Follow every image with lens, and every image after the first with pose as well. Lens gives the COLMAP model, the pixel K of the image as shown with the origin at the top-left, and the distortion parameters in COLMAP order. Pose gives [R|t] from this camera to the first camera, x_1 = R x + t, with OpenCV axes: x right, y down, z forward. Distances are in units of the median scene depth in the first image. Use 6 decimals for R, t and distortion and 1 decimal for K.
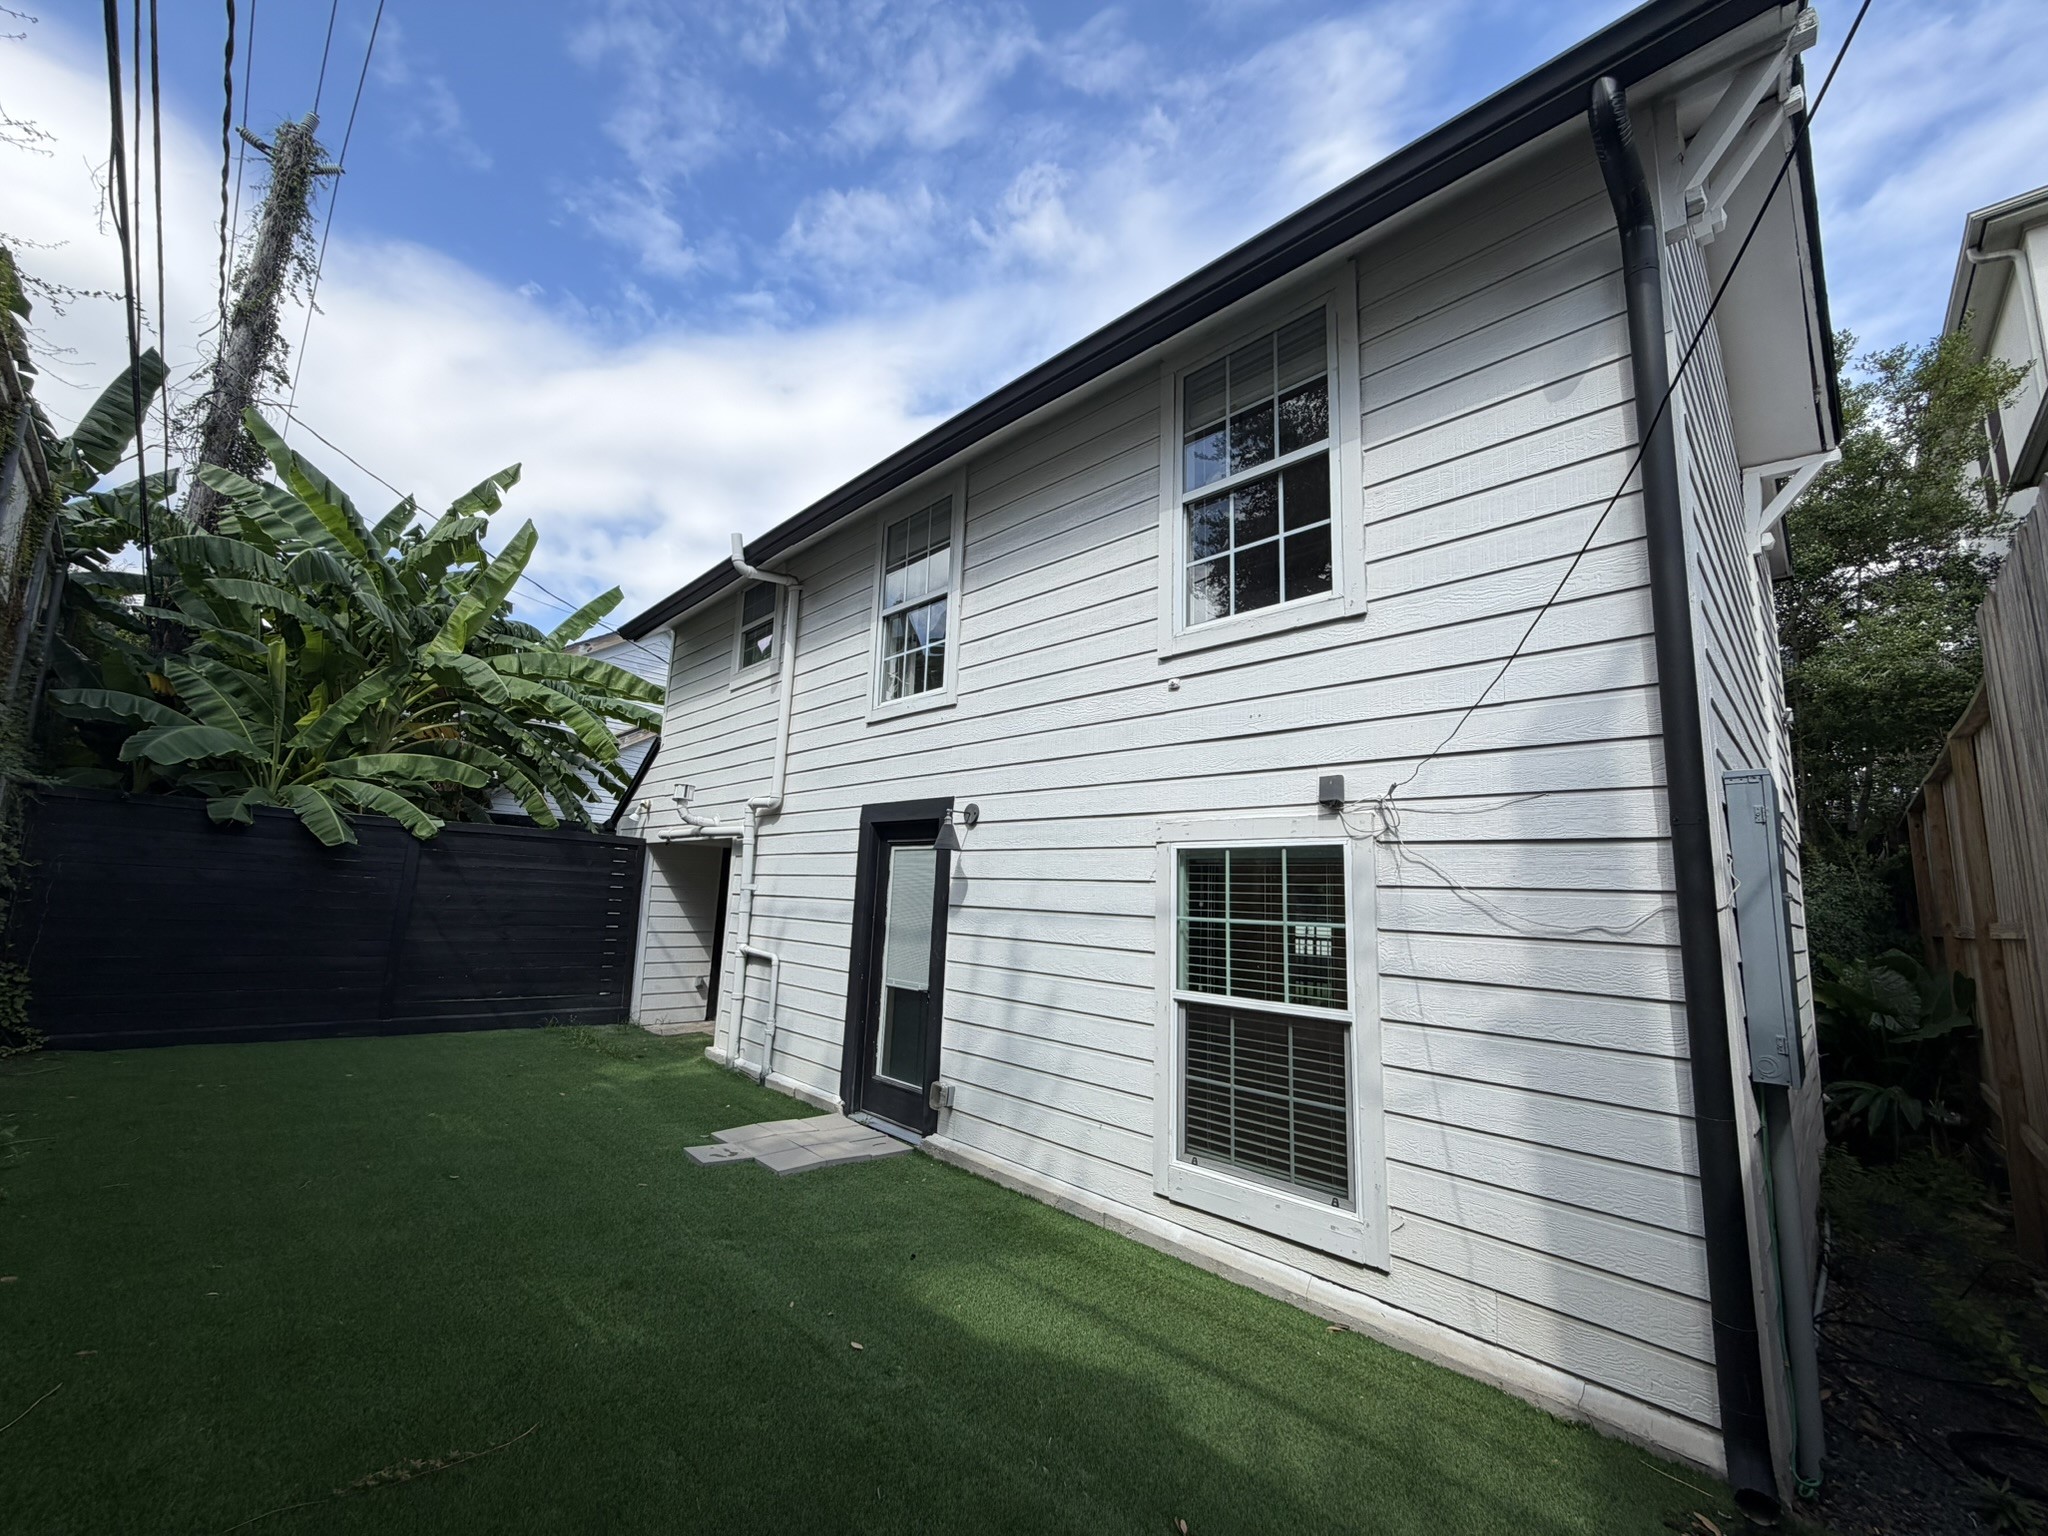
lens RADIAL K [[816.9, 0, 1009.4], [0, 816.9, 761.5], [0, 0, 1]] dist [-0.000837, 0.000136]
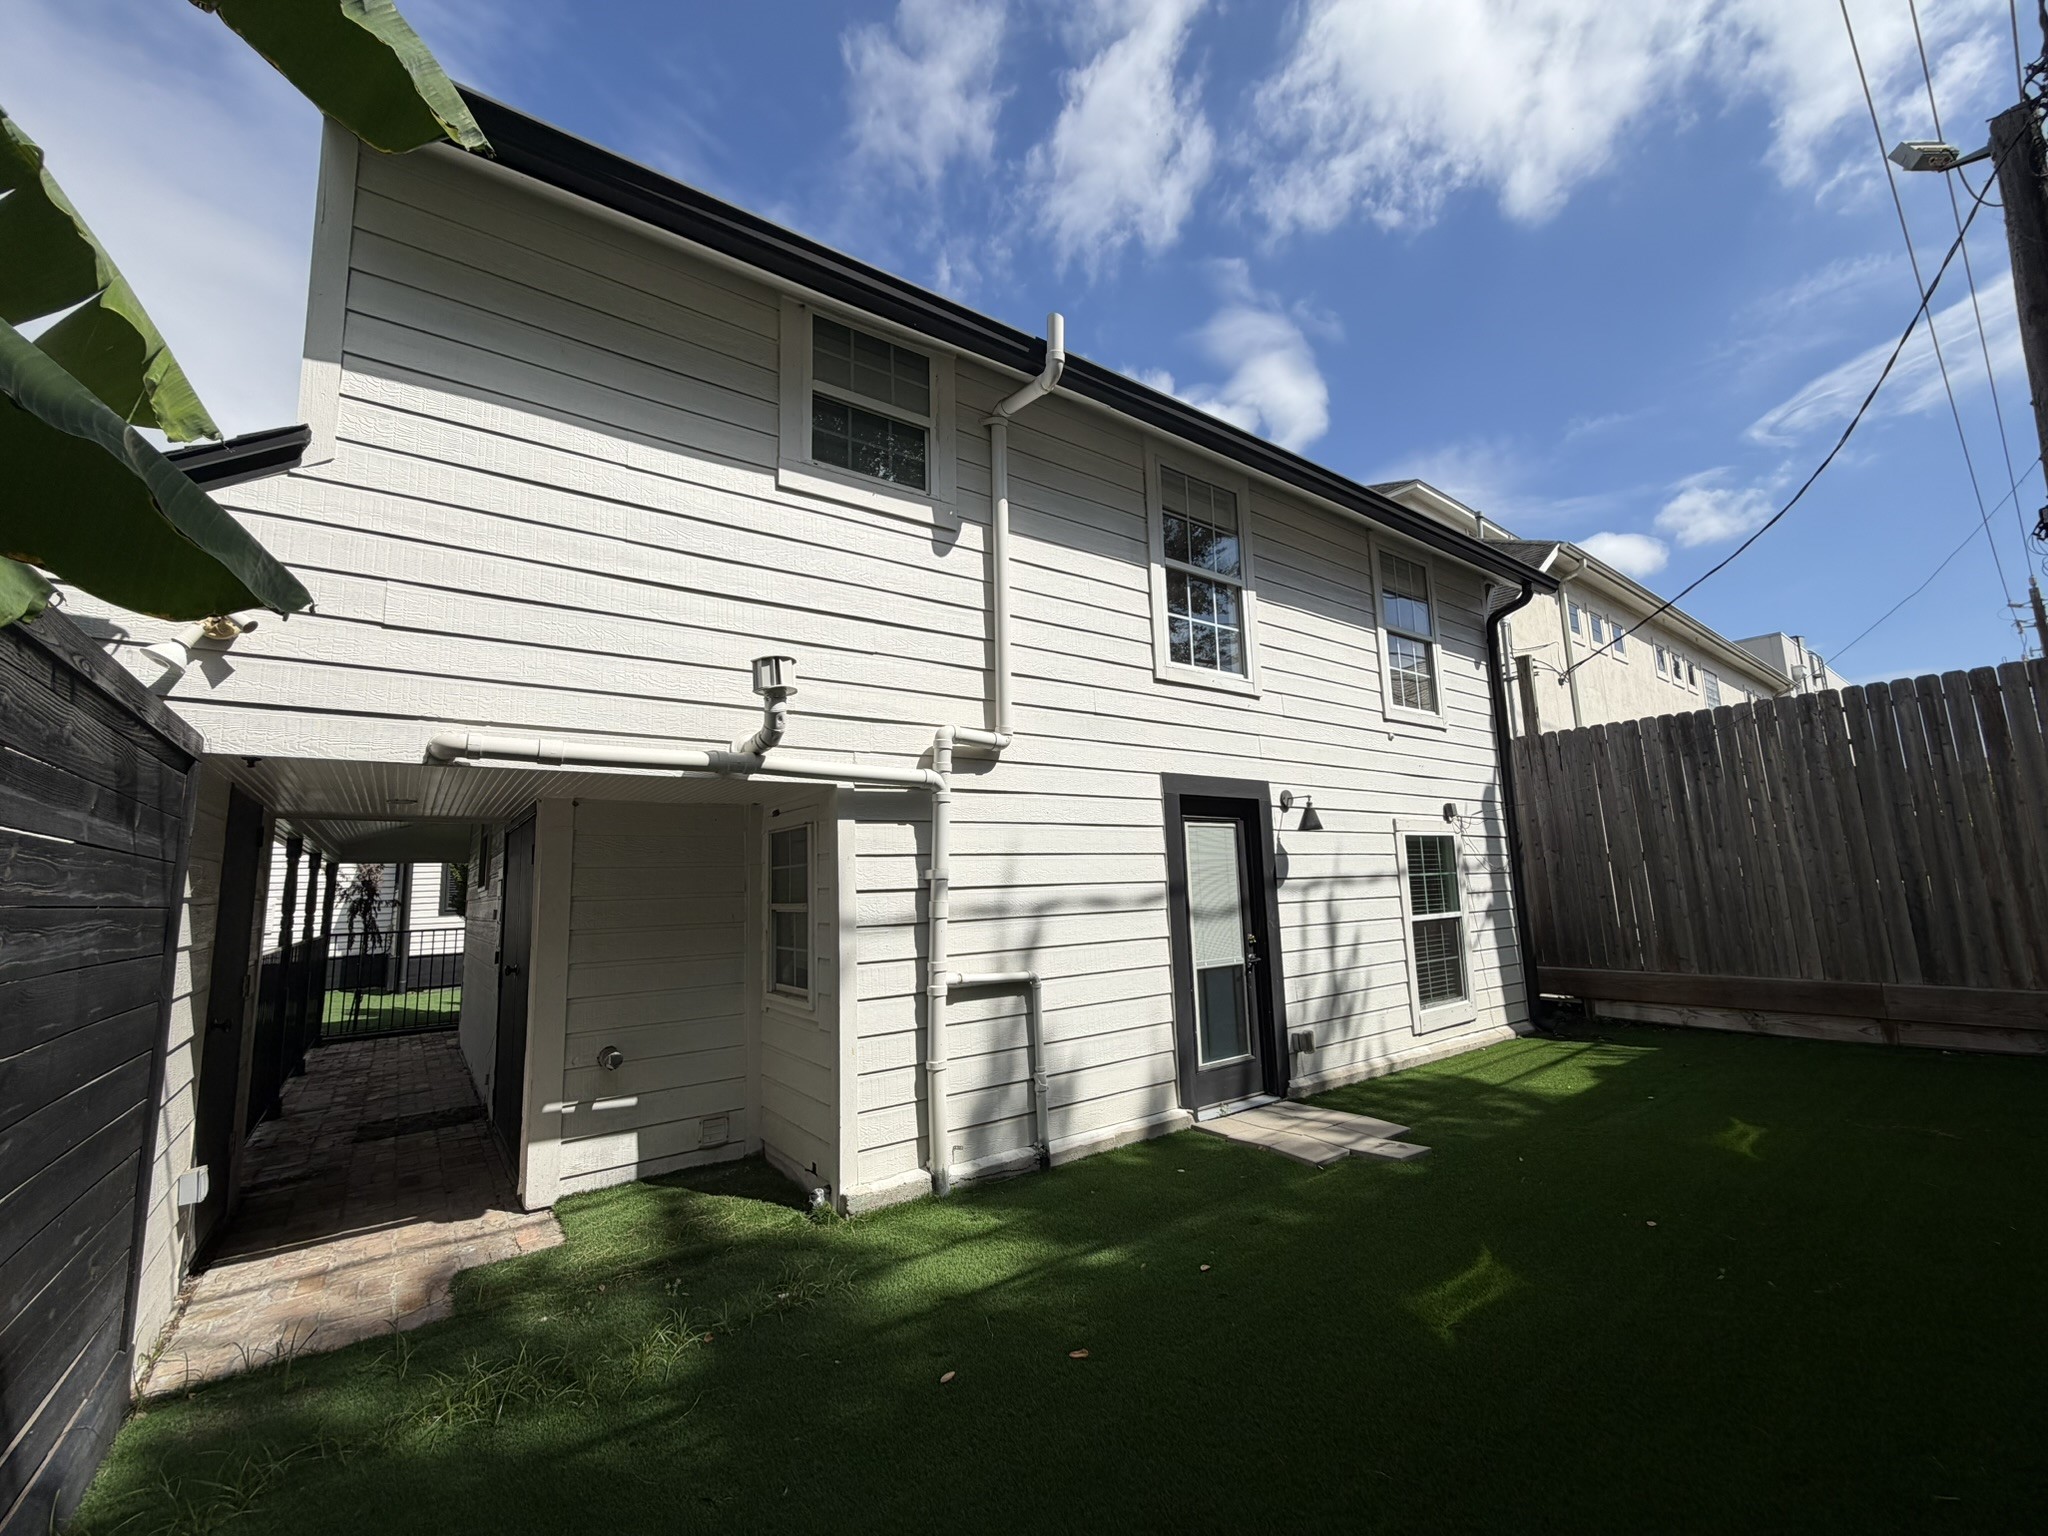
lens RADIAL K [[816.9, 0, 1009.1], [0, 816.9, 778.5], [0, 0, 1]] dist [-0.000837, 0.000136]
pose [[0.145750, 0.096115, 0.984642, -1.294592], [-0.121726, 0.989449, -0.078566, 0.180936], [-0.981804, -0.108405, 0.155912, 1.253754]]
